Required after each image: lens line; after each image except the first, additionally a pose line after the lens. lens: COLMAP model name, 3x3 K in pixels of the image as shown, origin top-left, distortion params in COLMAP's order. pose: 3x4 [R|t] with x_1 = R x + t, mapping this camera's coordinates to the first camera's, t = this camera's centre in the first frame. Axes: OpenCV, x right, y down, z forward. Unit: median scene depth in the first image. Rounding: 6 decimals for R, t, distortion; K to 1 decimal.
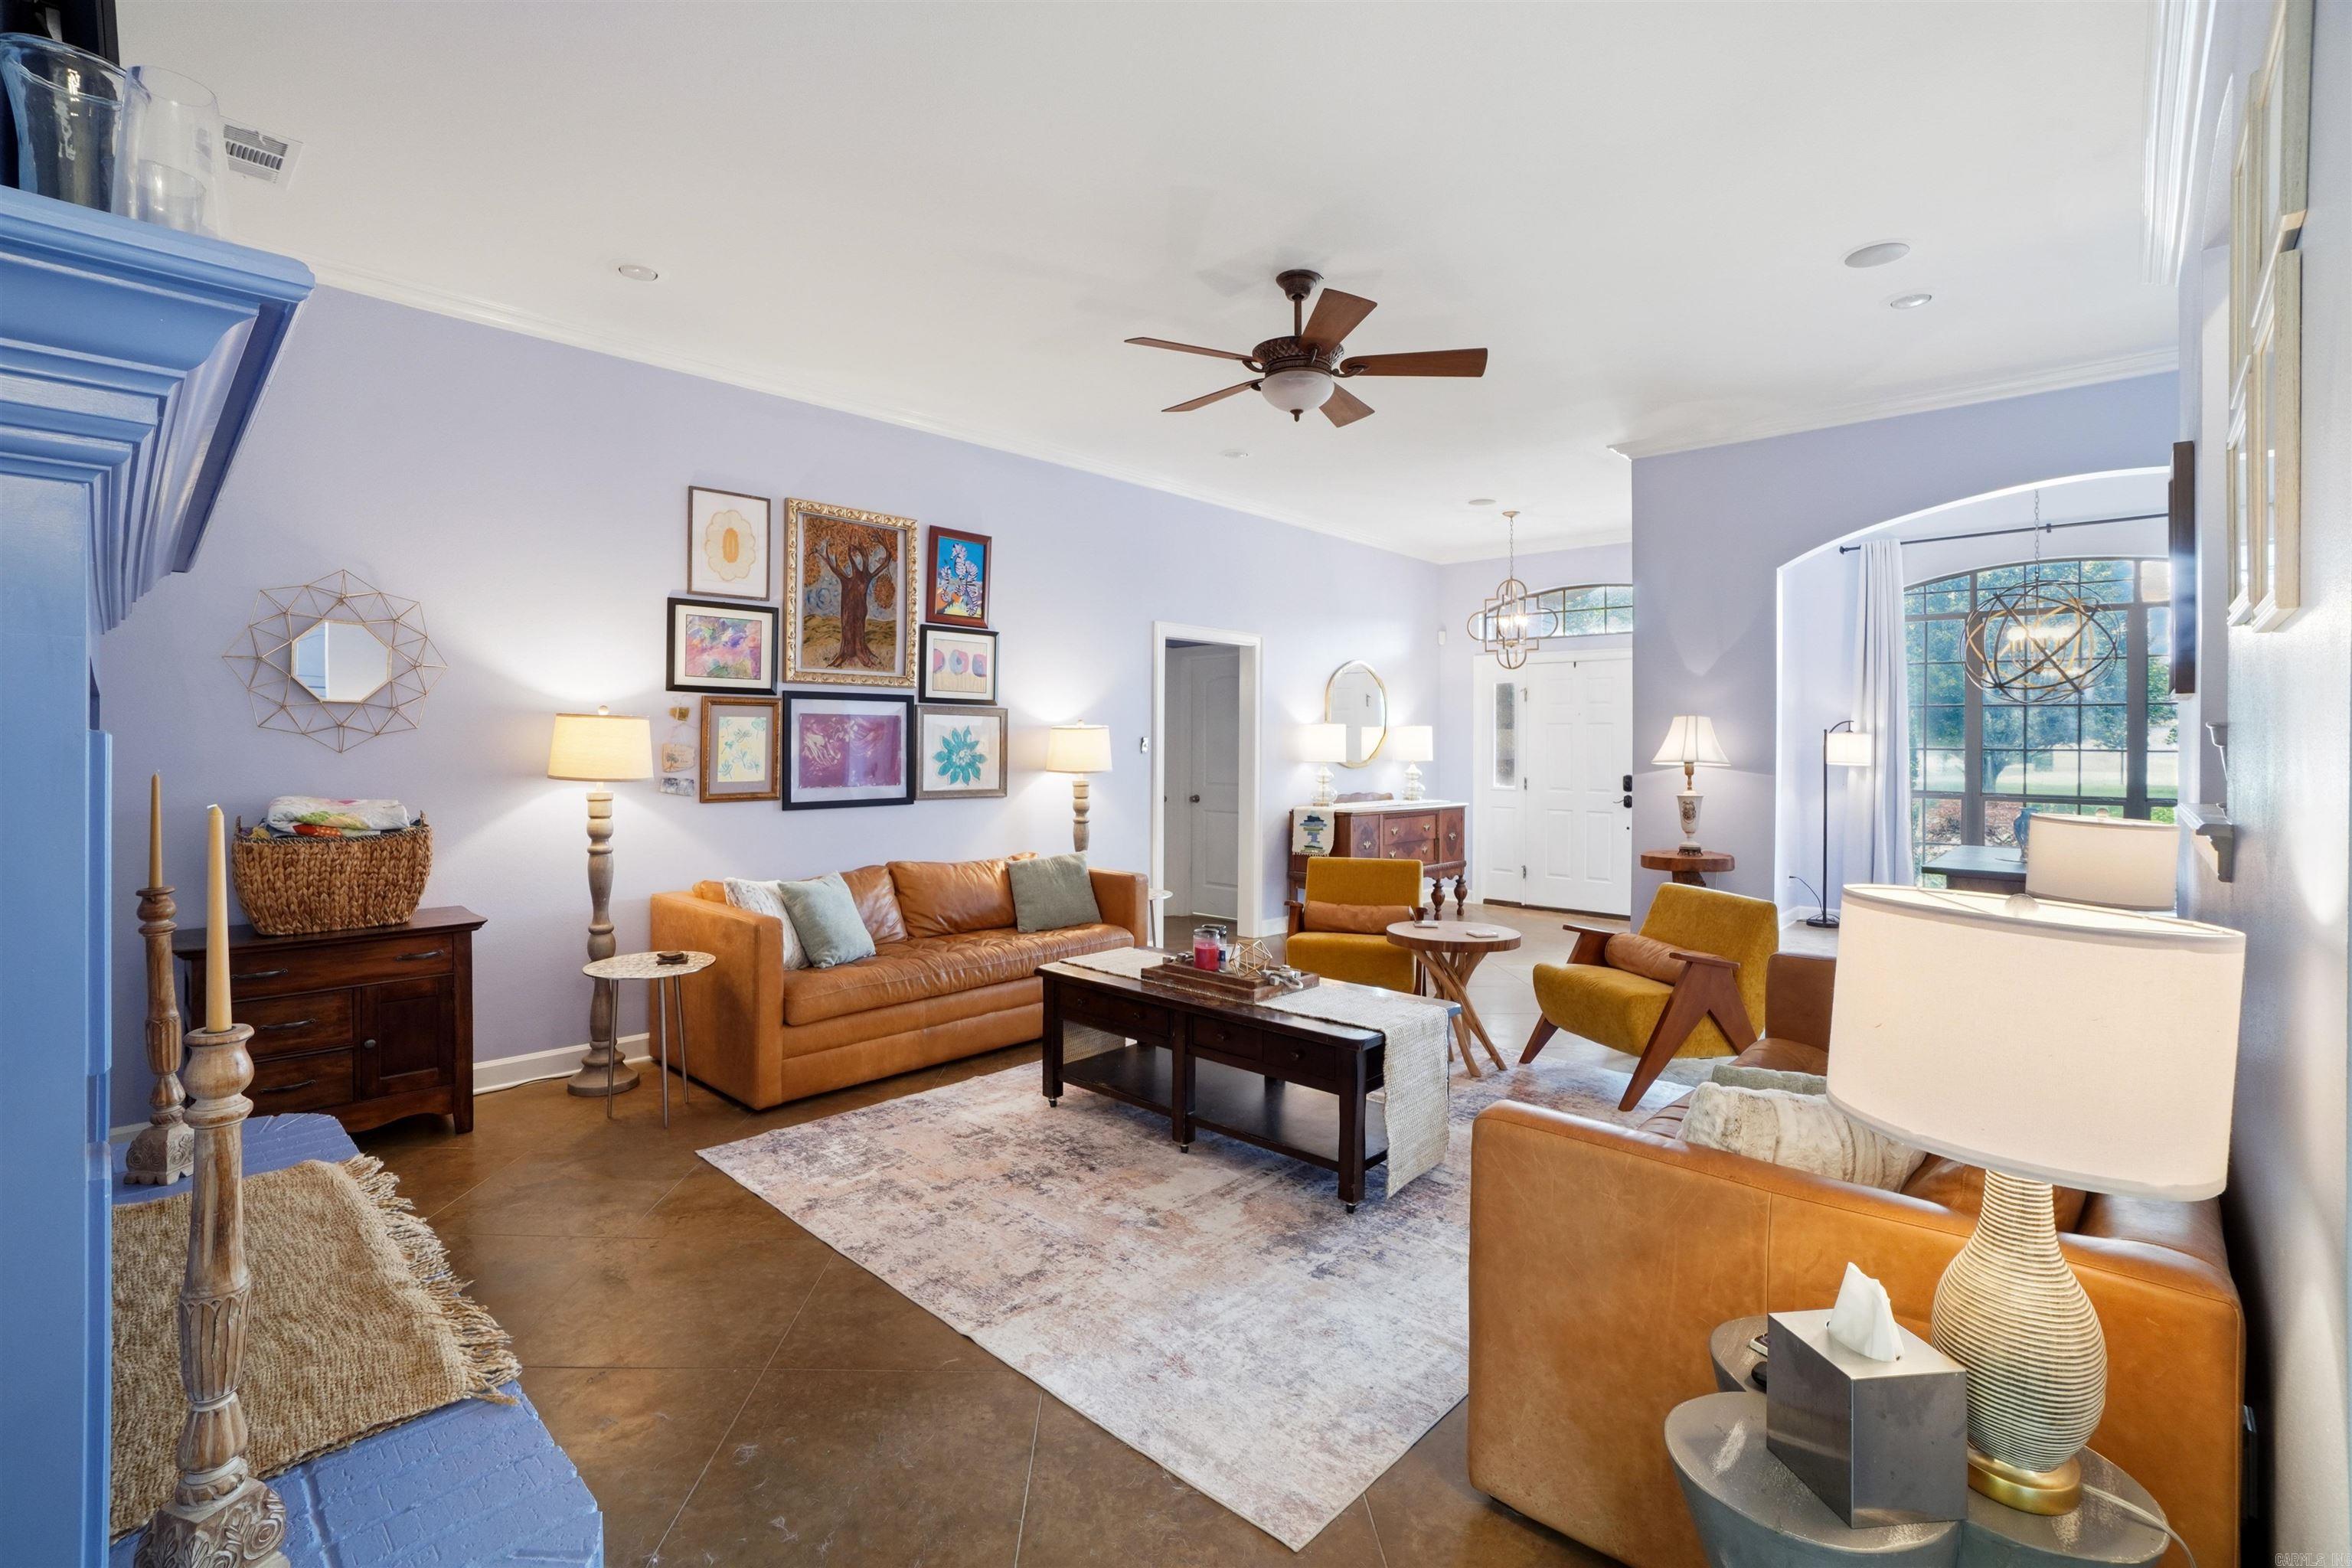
lens RADIAL K [[1042.7, 0, 1176.3], [0, 1042.7, 737.1], [0, 0, 1]] dist [-0.050391, -0.000008]
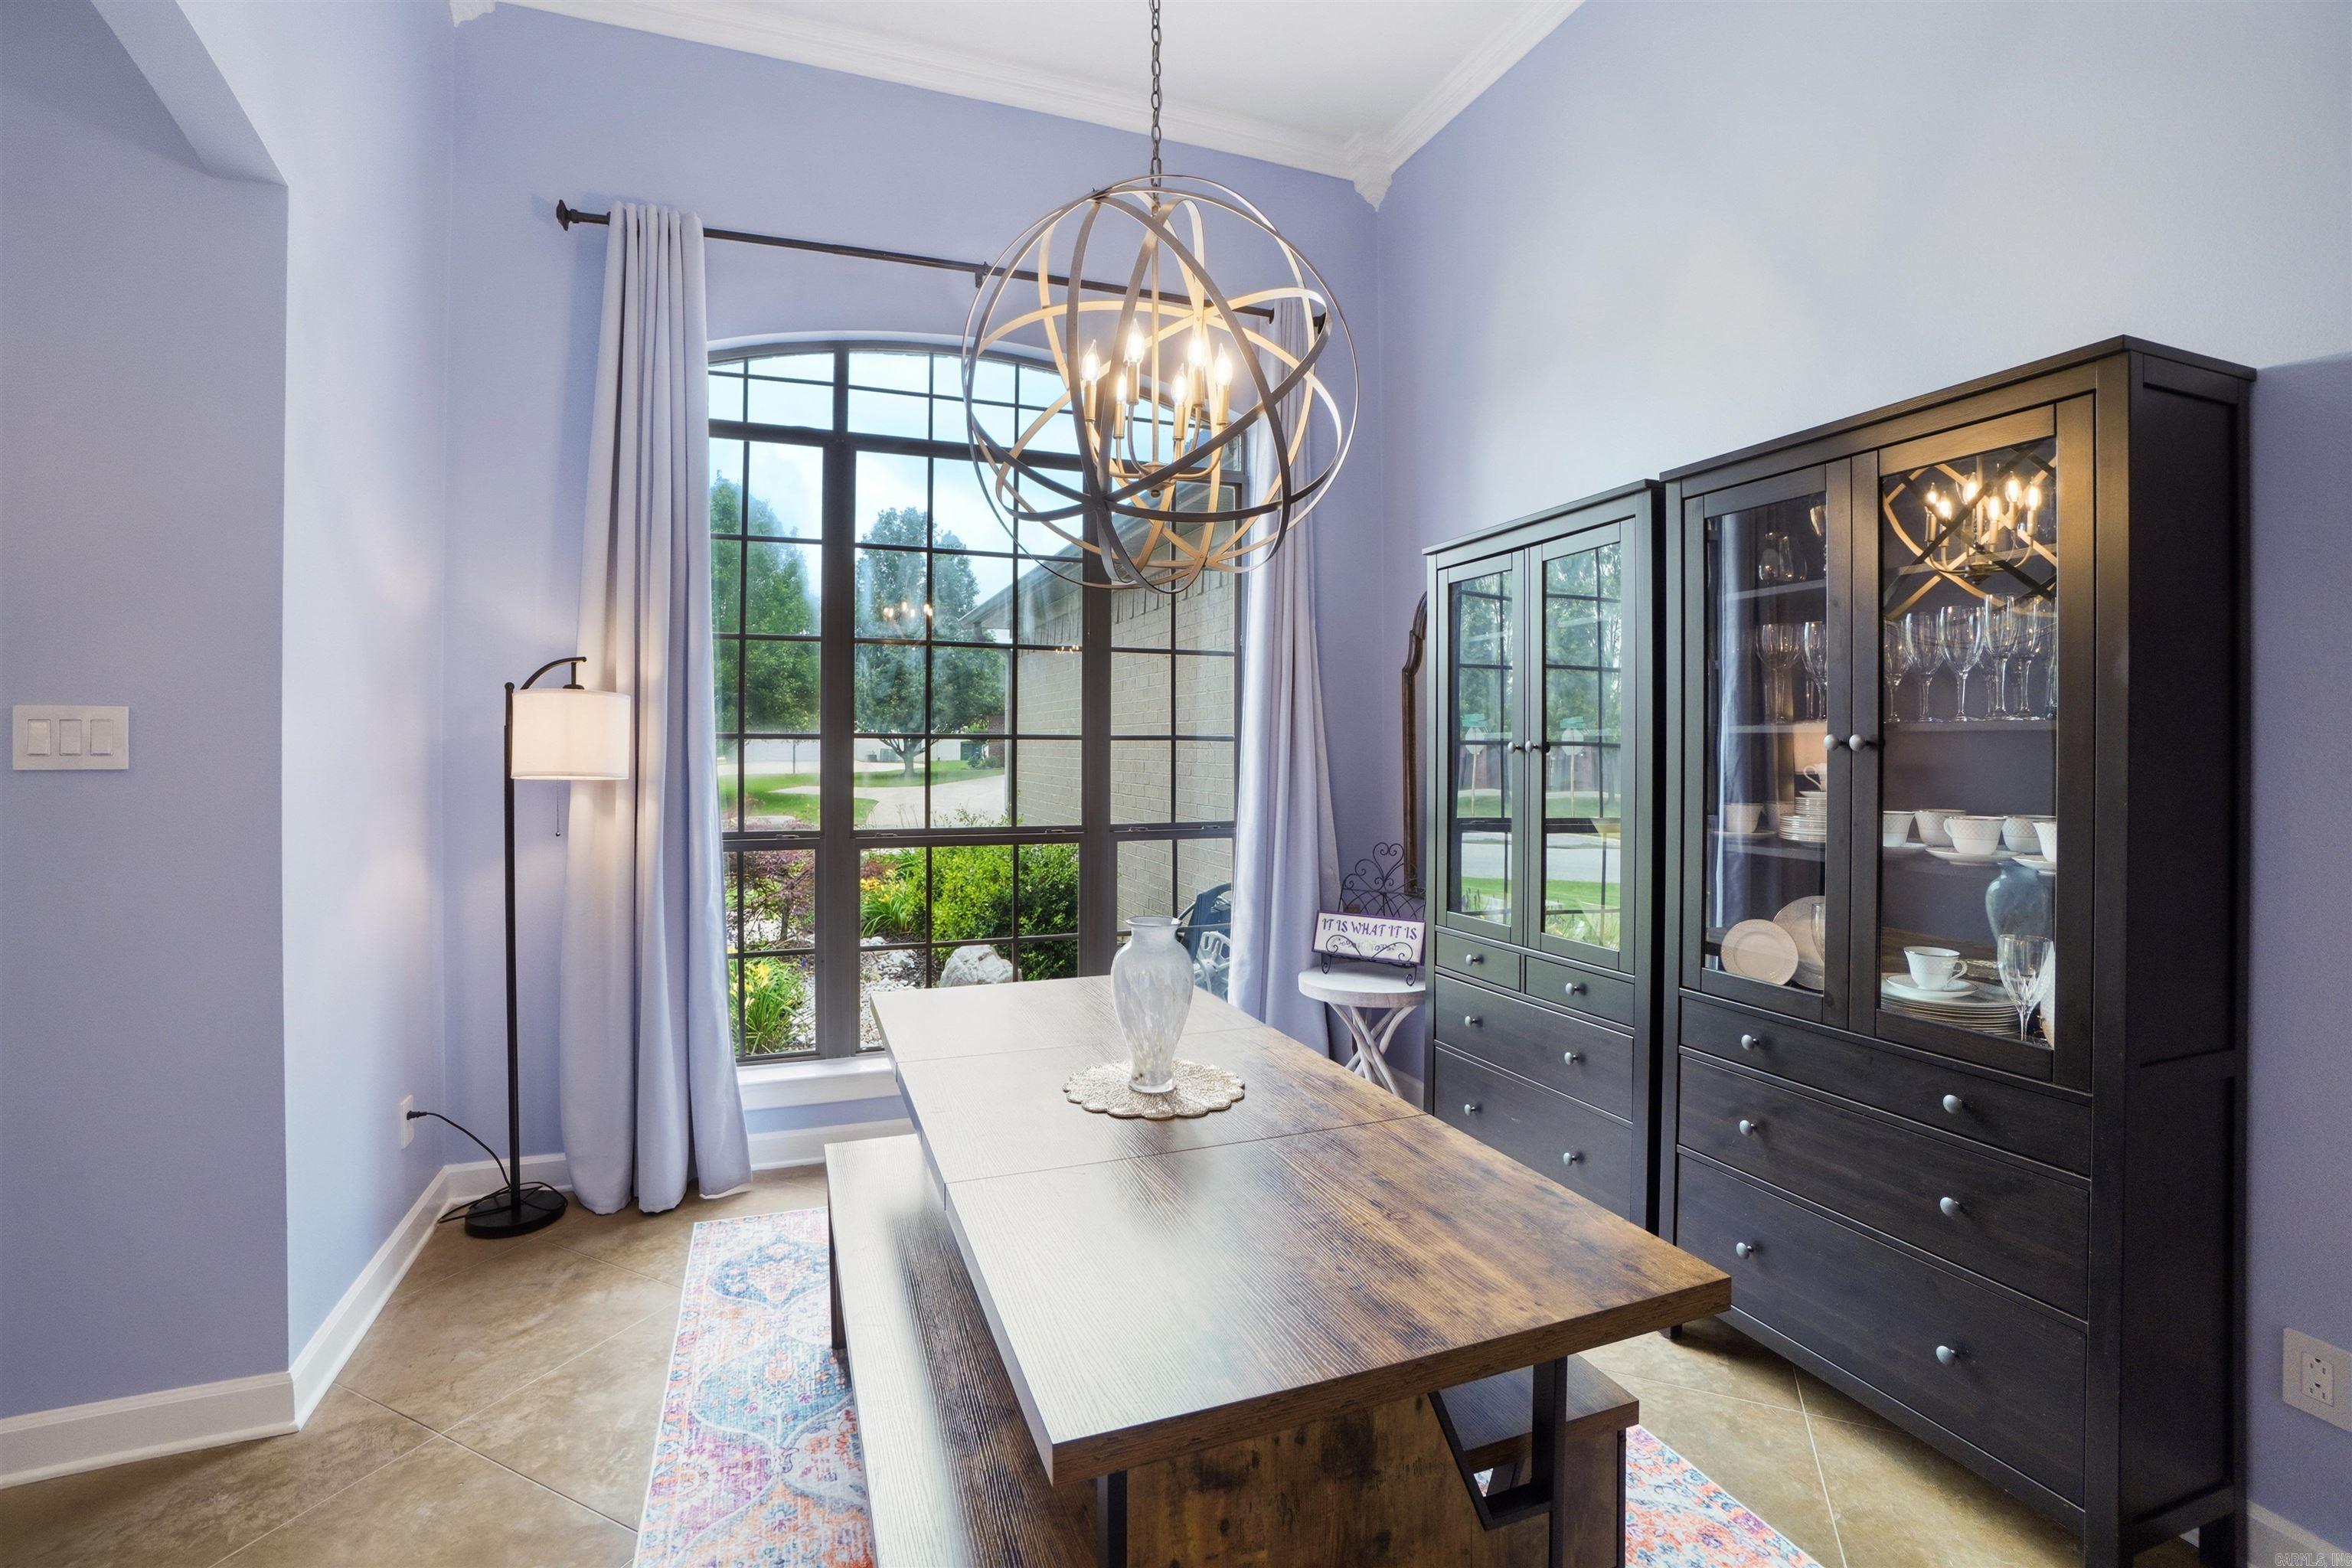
lens RADIAL K [[1042.7, 0, 1178.8], [0, 1042.7, 763.6], [0, 0, 1]] dist [-0.050391, -0.000008]
pose [[0.450964, -0.010306, 0.892482, 0.432264], [-0.001935, 0.999920, 0.012525, 0.016814], [-0.892540, -0.007376, 0.450908, 0.642706]]
